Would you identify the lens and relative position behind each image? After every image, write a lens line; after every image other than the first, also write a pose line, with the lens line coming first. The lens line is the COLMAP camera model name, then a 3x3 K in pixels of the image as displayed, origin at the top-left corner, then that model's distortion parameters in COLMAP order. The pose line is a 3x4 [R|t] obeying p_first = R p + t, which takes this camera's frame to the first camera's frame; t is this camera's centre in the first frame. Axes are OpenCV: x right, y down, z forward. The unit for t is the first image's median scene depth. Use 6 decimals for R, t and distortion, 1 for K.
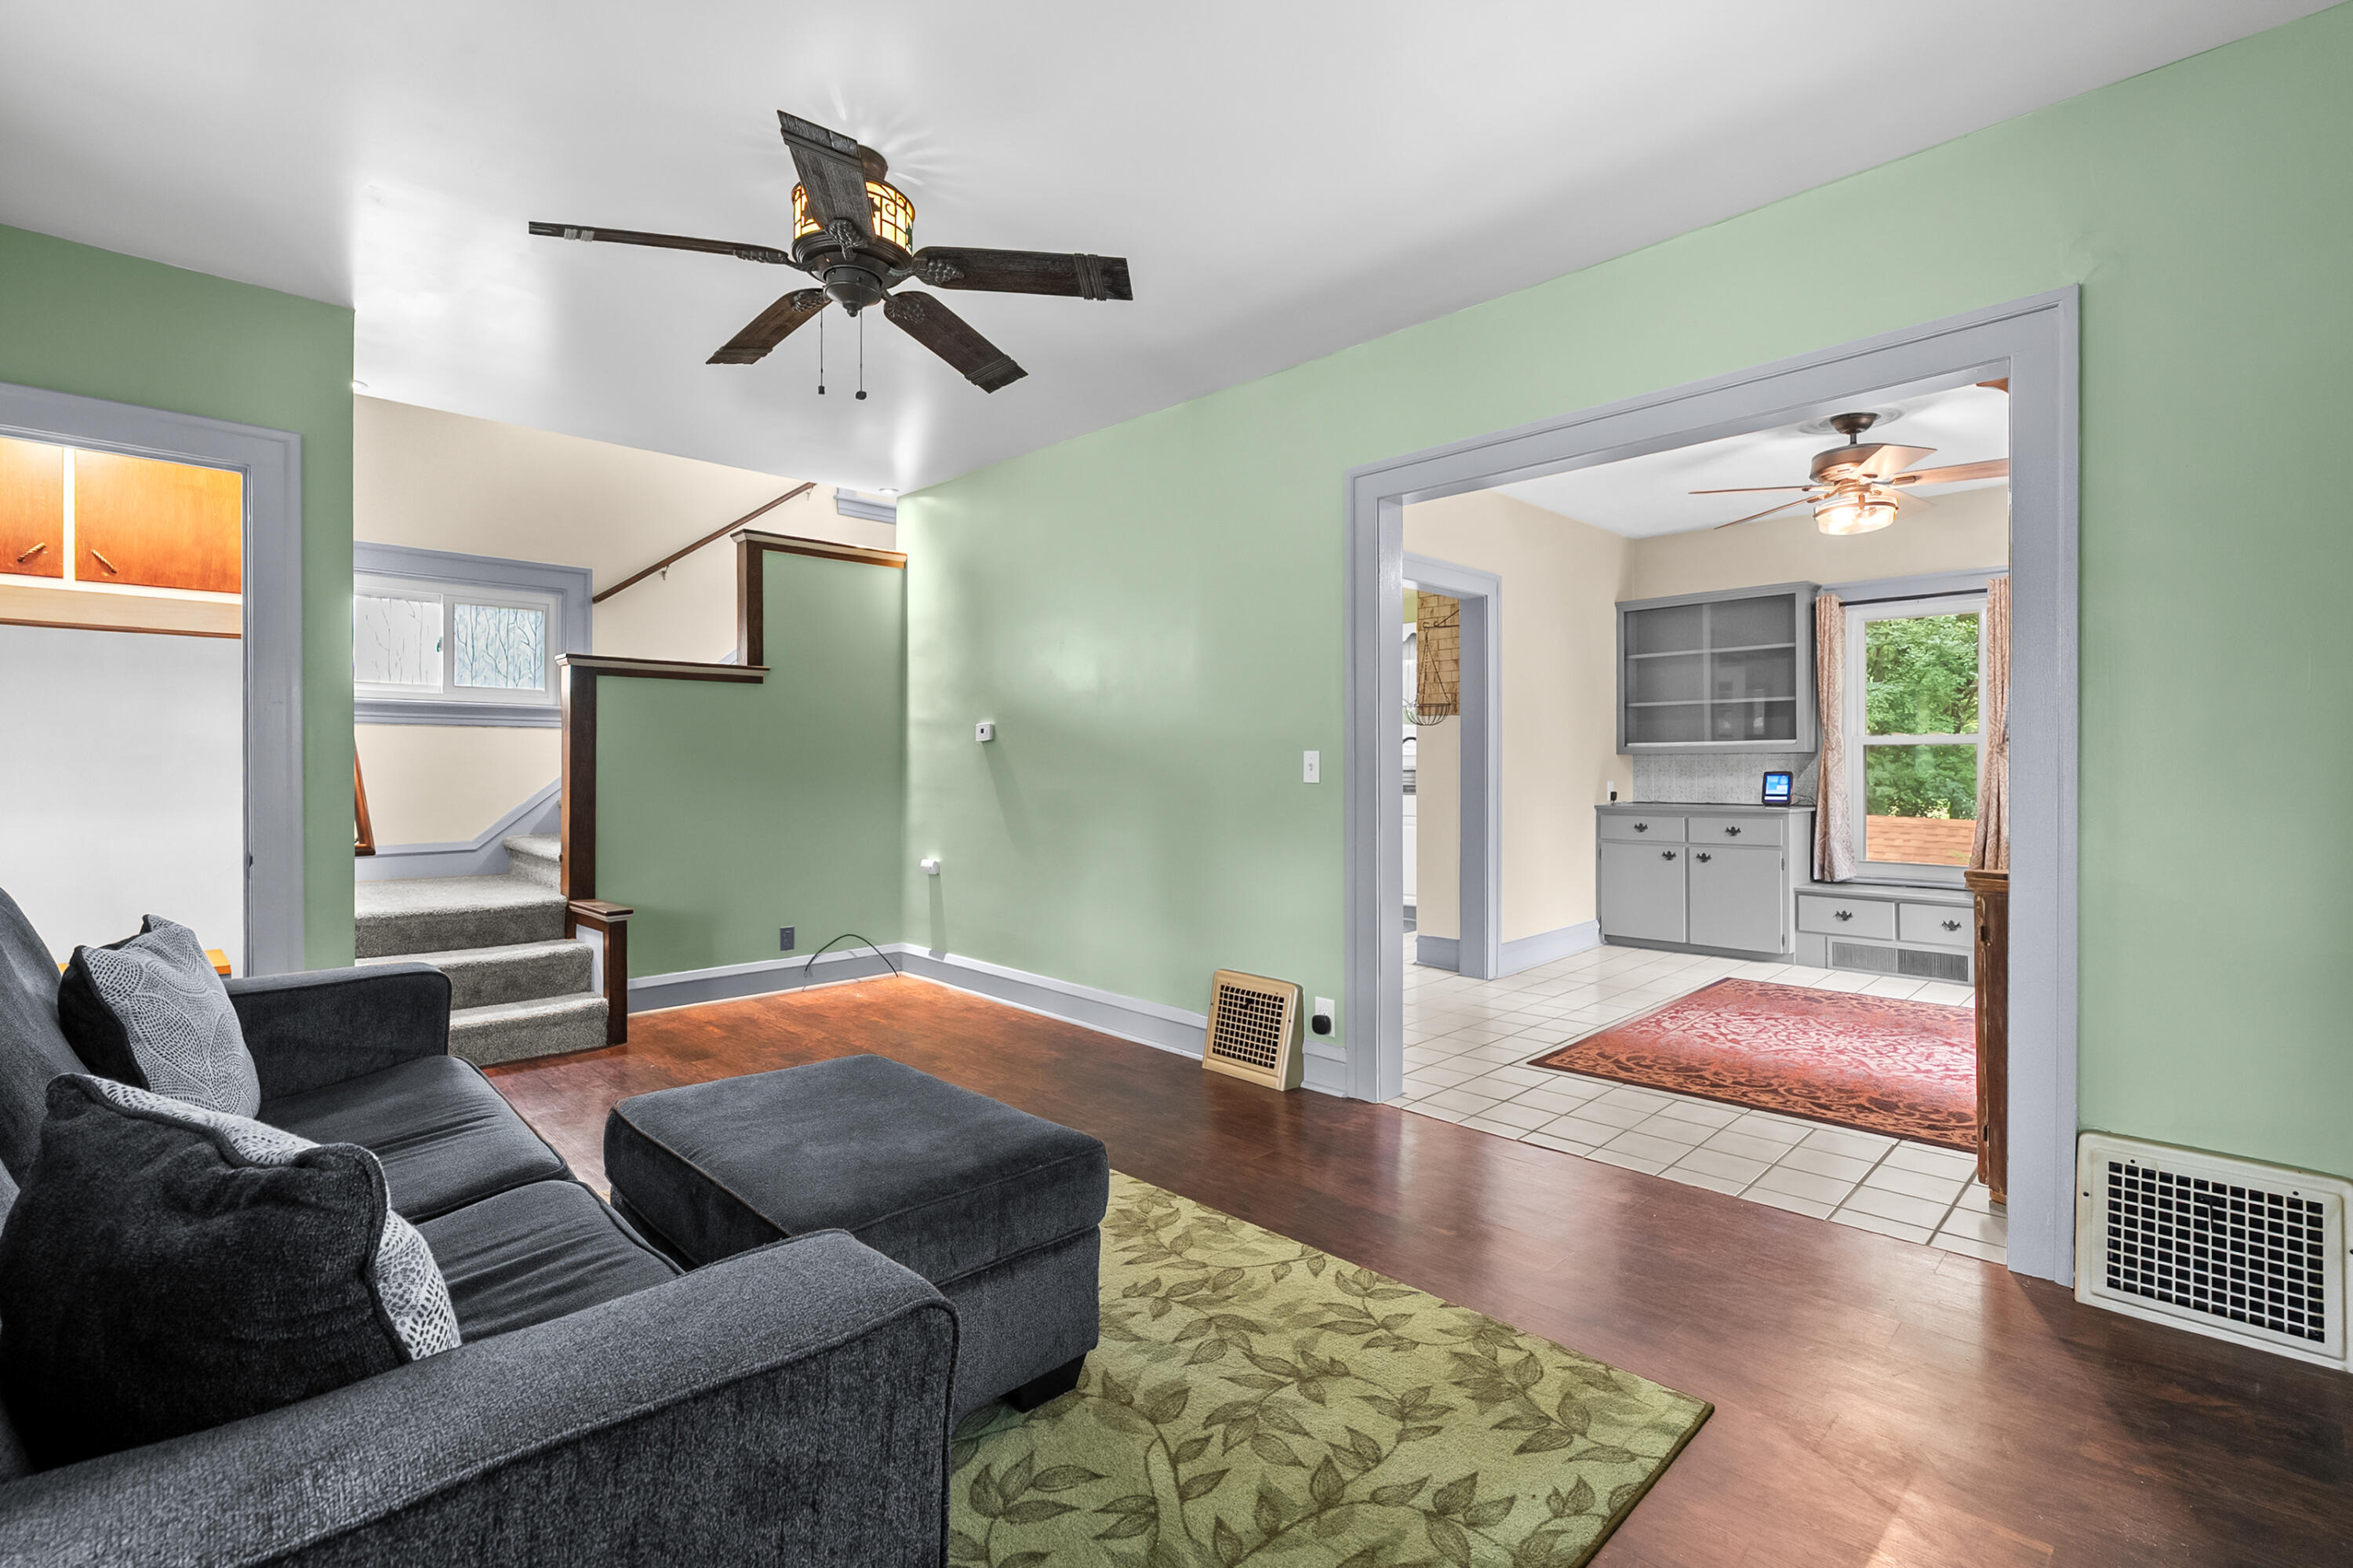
lens RADIAL K [[1077.2, 0, 1158.2], [0, 1077.2, 756.8], [0, 0, 1]] dist [-0.009533, 0.002810]
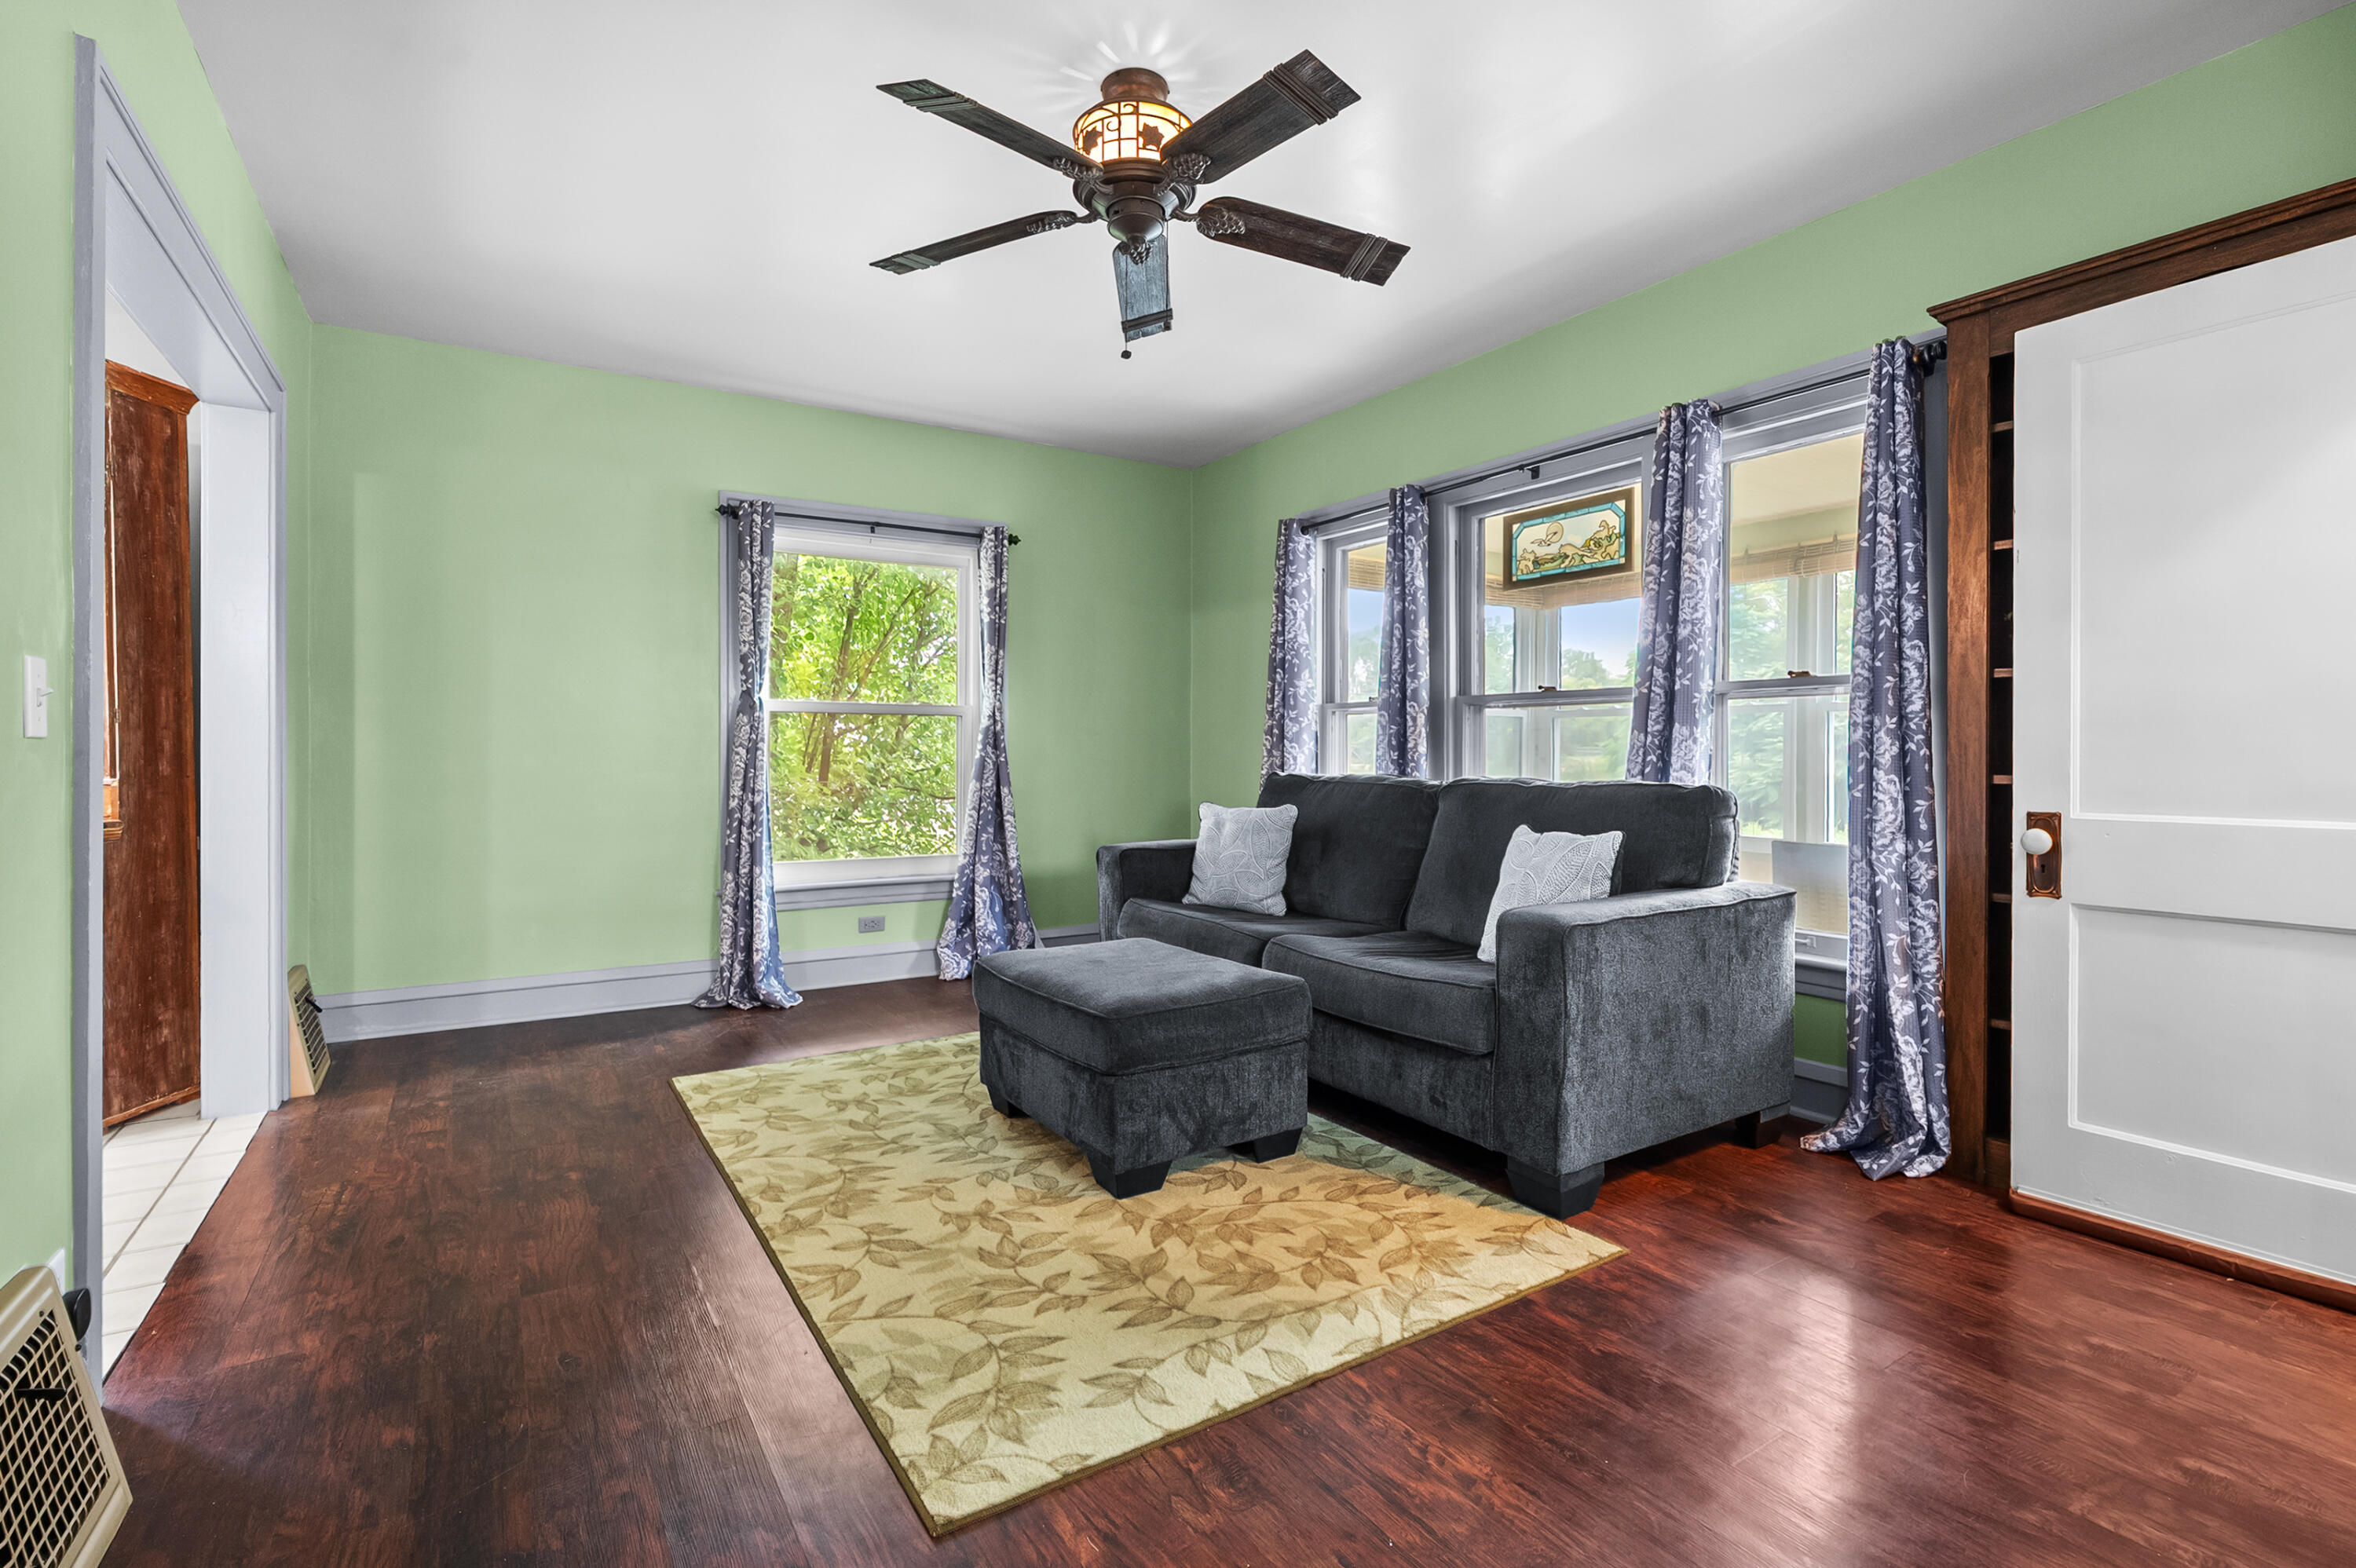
lens RADIAL K [[1078.5, 0, 1182.4], [0, 1078.5, 771.9], [0, 0, 1]] dist [-0.009533, 0.002810]
pose [[-0.979561, -0.004258, 0.201104, -0.230485], [-0.001558, 0.999907, 0.013584, 0.018051], [-0.201143, 0.012993, -0.979476, 0.853588]]
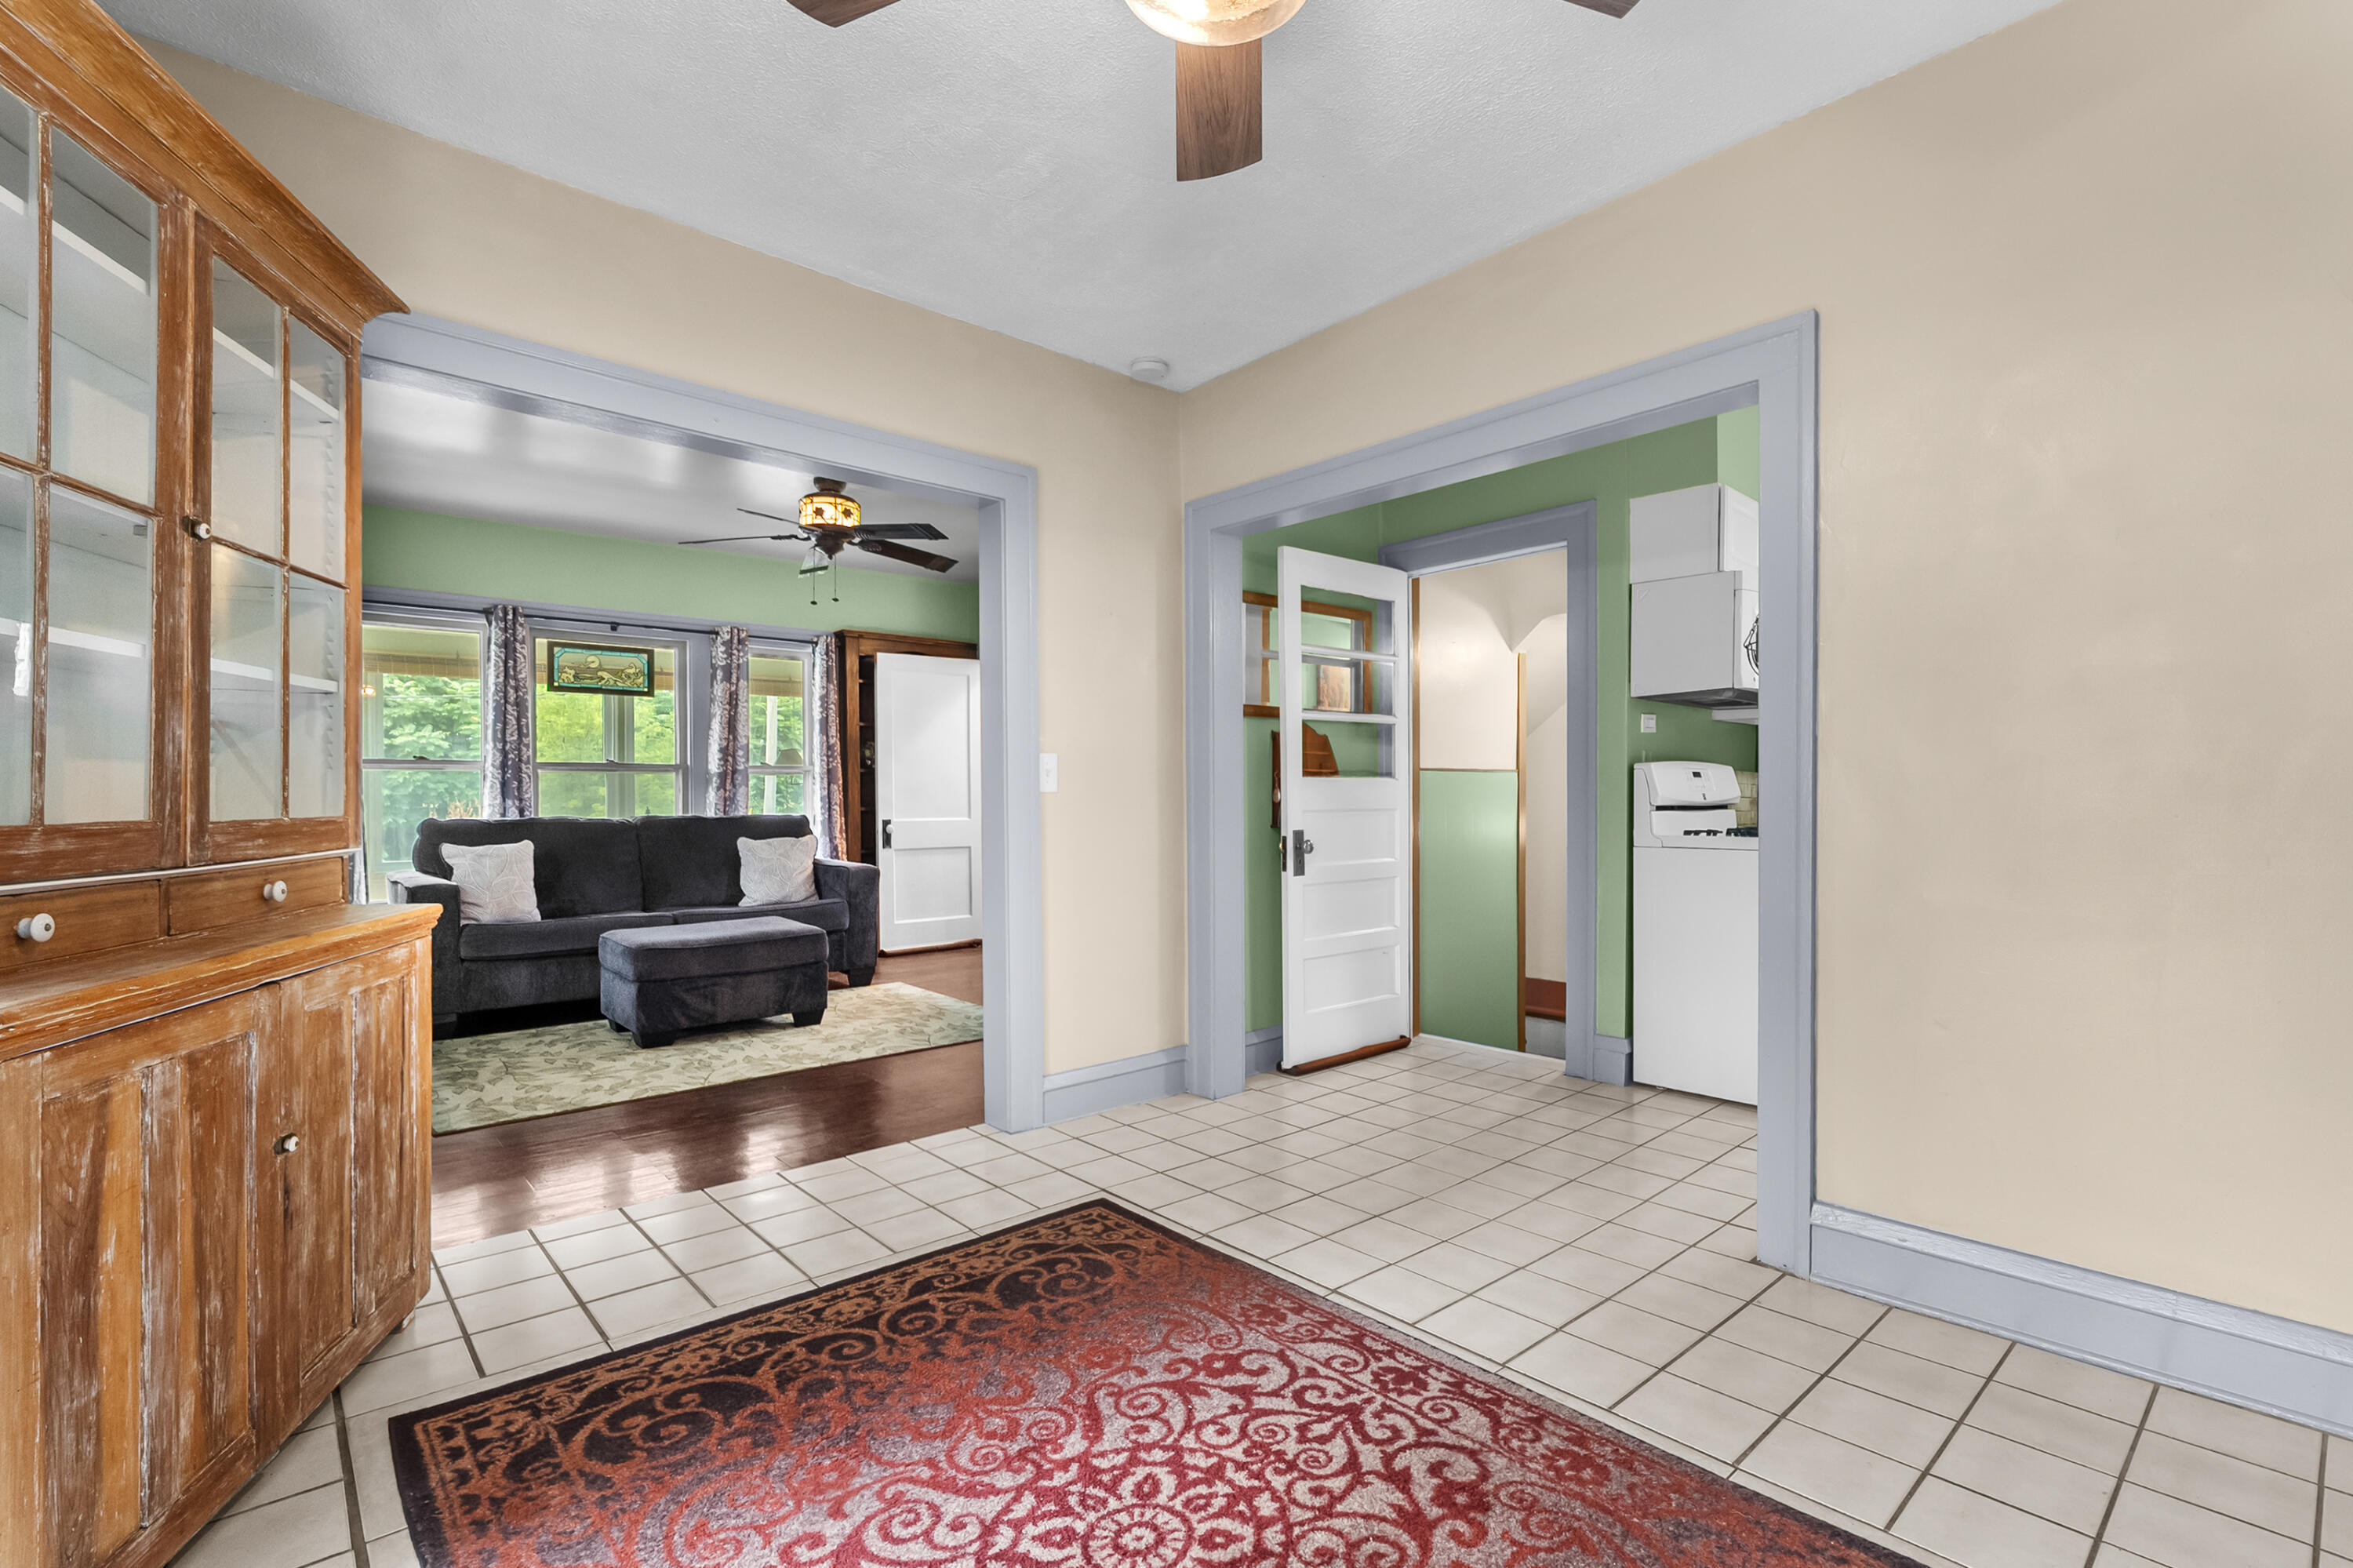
lens RADIAL K [[1077.2, 0, 1162.7], [0, 1077.2, 791.9], [0, 0, 1]] dist [-0.009533, 0.002810]
pose [[-0.063103, -0.003116, -0.998002, 0.733239], [0.010403, 0.999939, -0.003780, 0.015727], [0.997953, -0.010621, -0.063066, 0.765488]]
